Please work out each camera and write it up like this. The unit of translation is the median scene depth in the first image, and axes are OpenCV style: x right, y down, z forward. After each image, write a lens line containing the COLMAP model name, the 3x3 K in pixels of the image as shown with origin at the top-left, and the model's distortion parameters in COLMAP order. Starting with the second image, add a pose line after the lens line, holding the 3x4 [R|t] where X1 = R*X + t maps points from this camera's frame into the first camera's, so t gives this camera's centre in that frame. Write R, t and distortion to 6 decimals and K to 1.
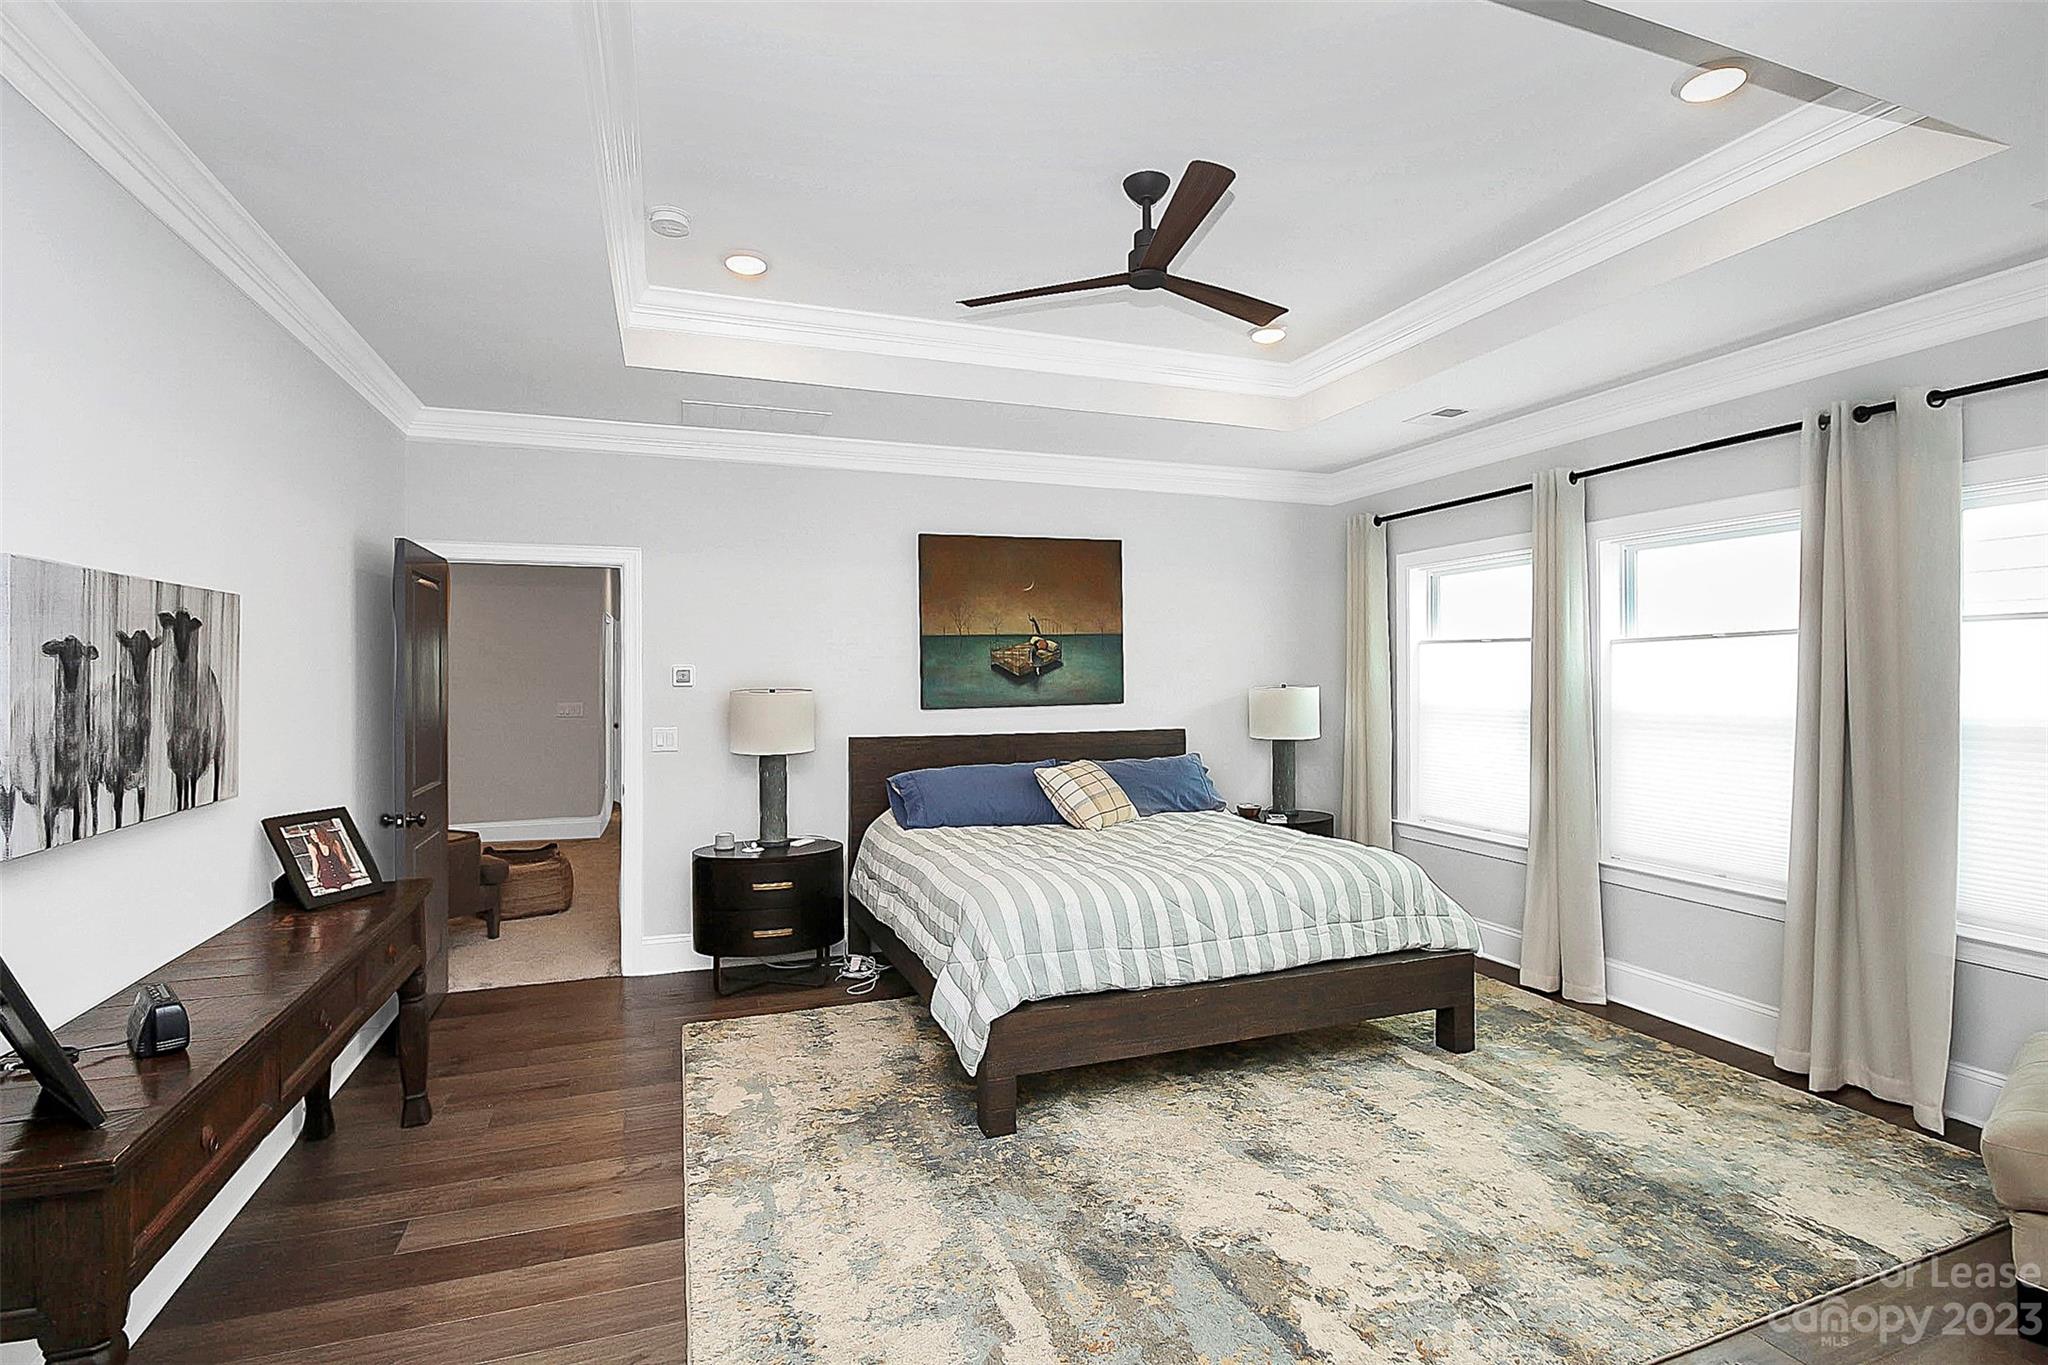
lens RADIAL K [[968.2, 0, 1024.8], [0, 968.2, 673.7], [0, 0, 1]] dist [0.000600, -0.011922]
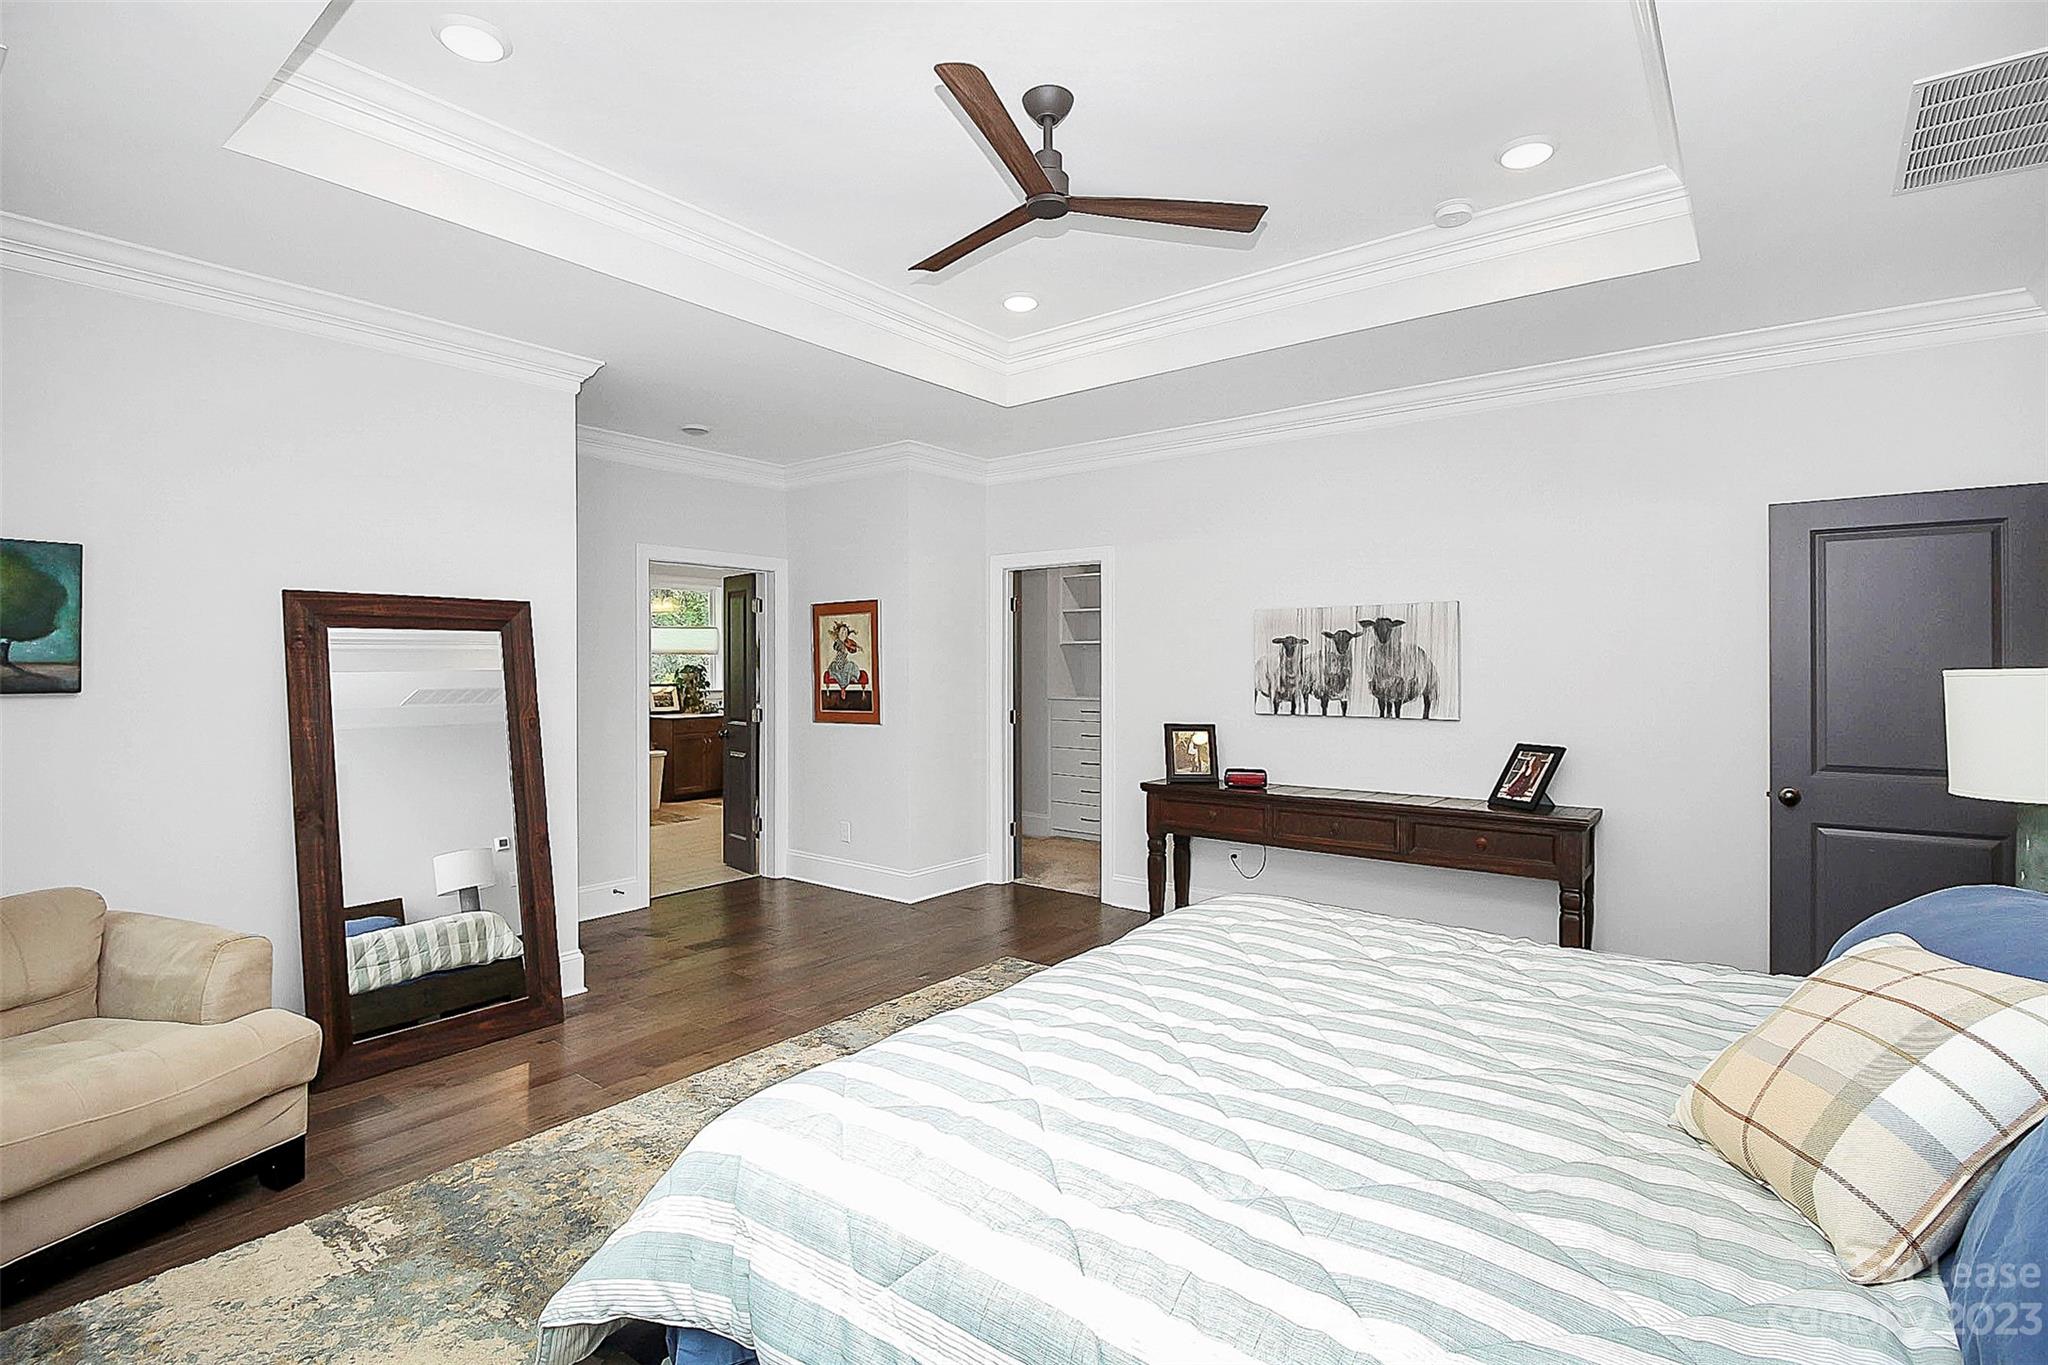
lens RADIAL K [[968.2, 0, 1024.8], [0, 968.2, 673.7], [0, 0, 1]] dist [0.000600, -0.011922]
pose [[-0.847189, 0.010390, -0.531190, 0.863079], [0.004631, 0.999915, 0.012173, 0.024497], [0.531272, 0.007853, -0.847165, 2.414238]]
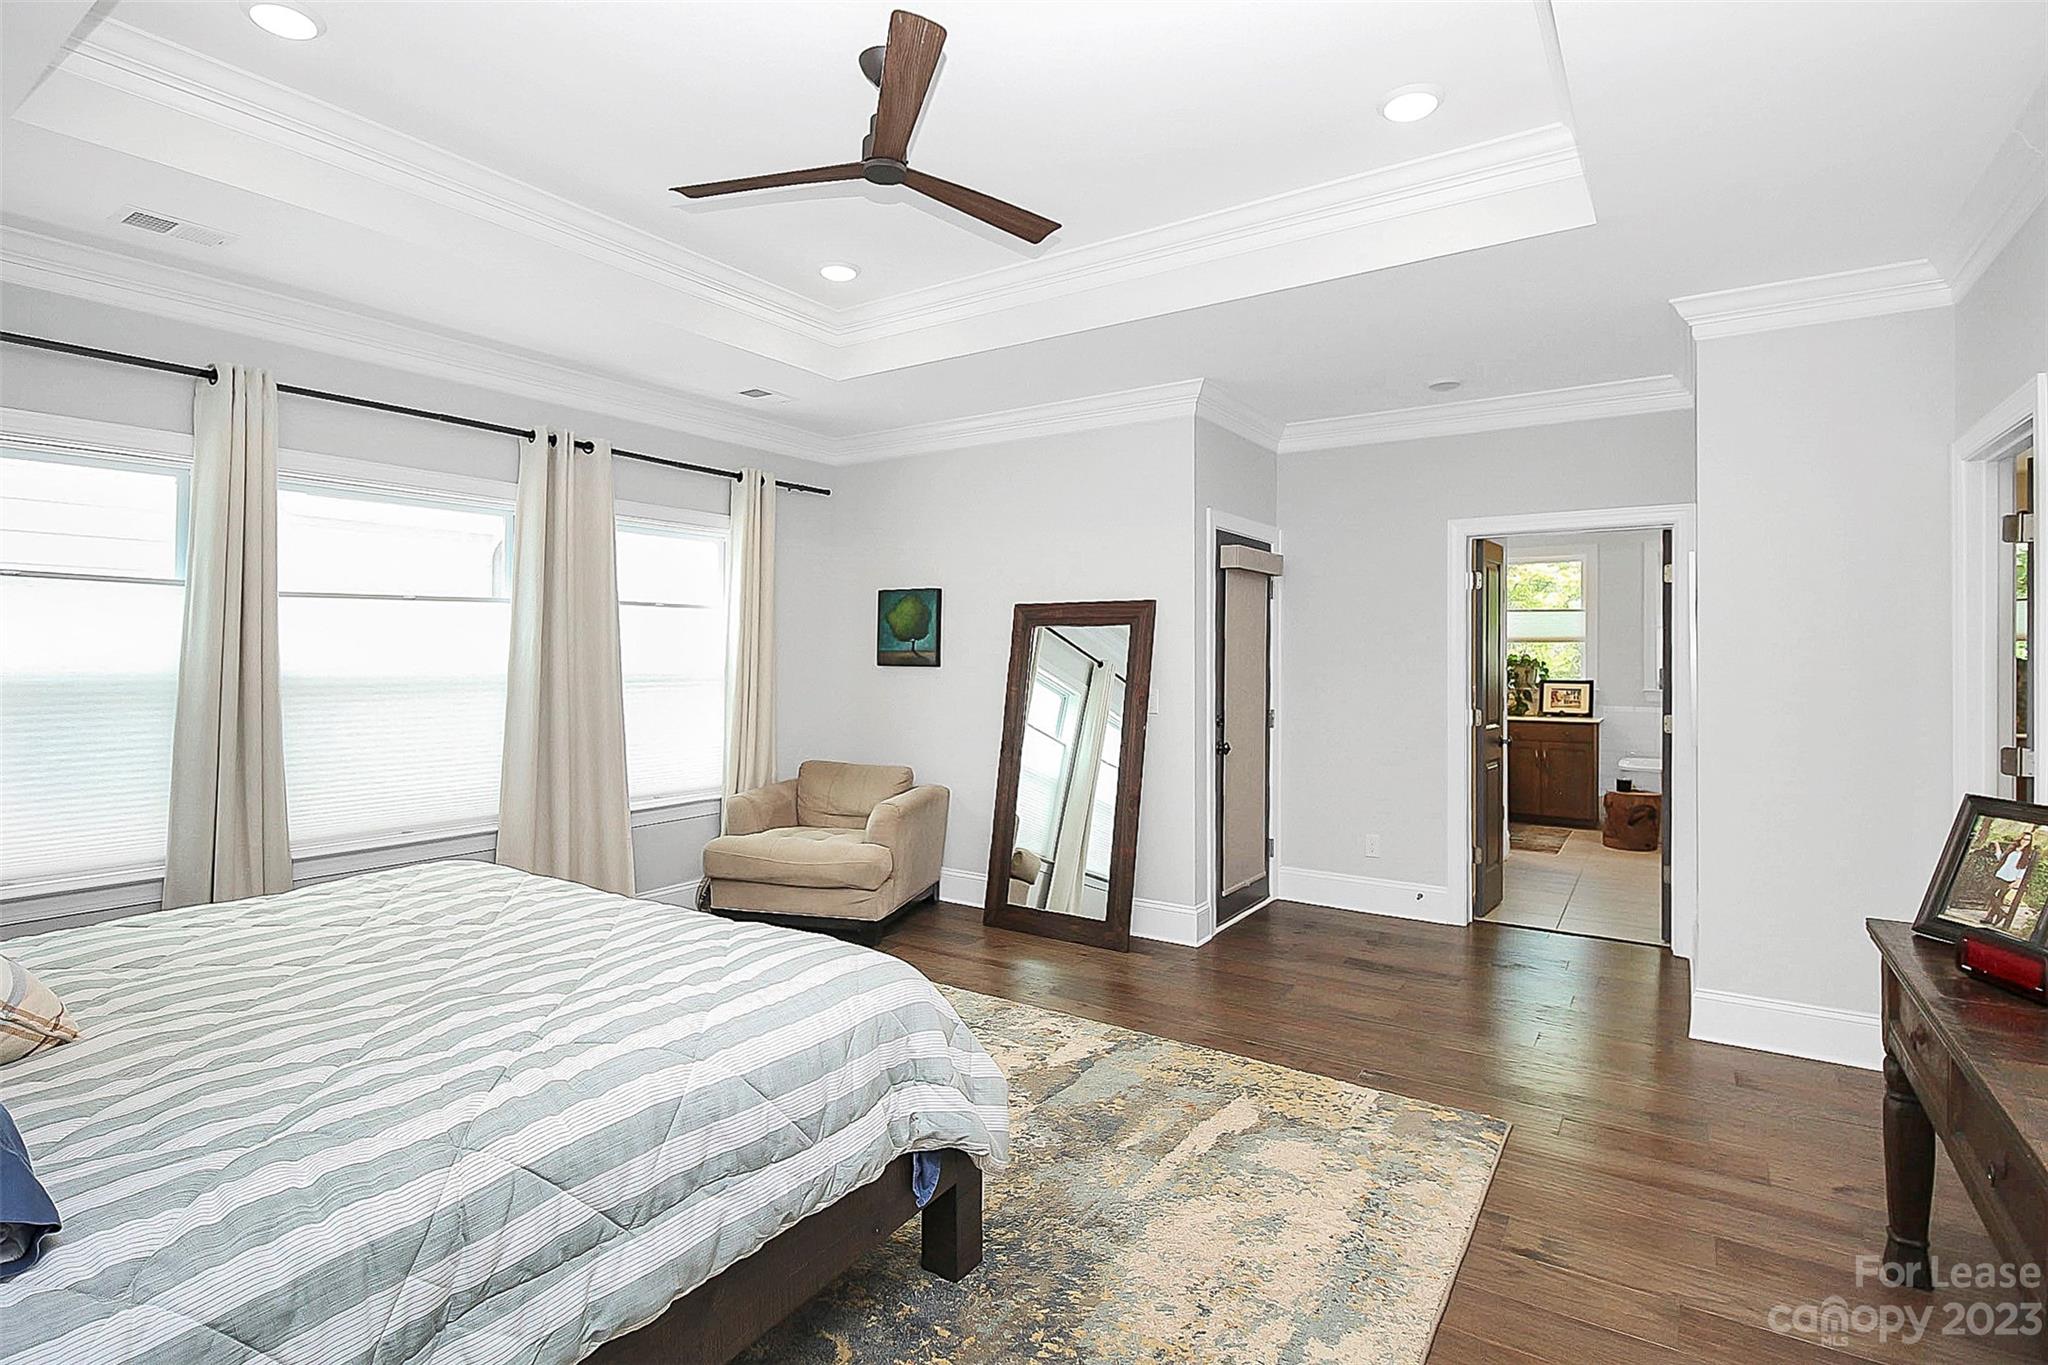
lens RADIAL K [[989.6, 0, 1028.2], [0, 989.6, 634.8], [0, 0, 1]] dist [0.019074, 0.000334]
pose [[-0.596892, 0.021283, 0.802039, -0.911072], [-0.002549, 0.999593, -0.028422, 0.050084], [-0.802317, -0.019010, -0.596595, 1.950053]]
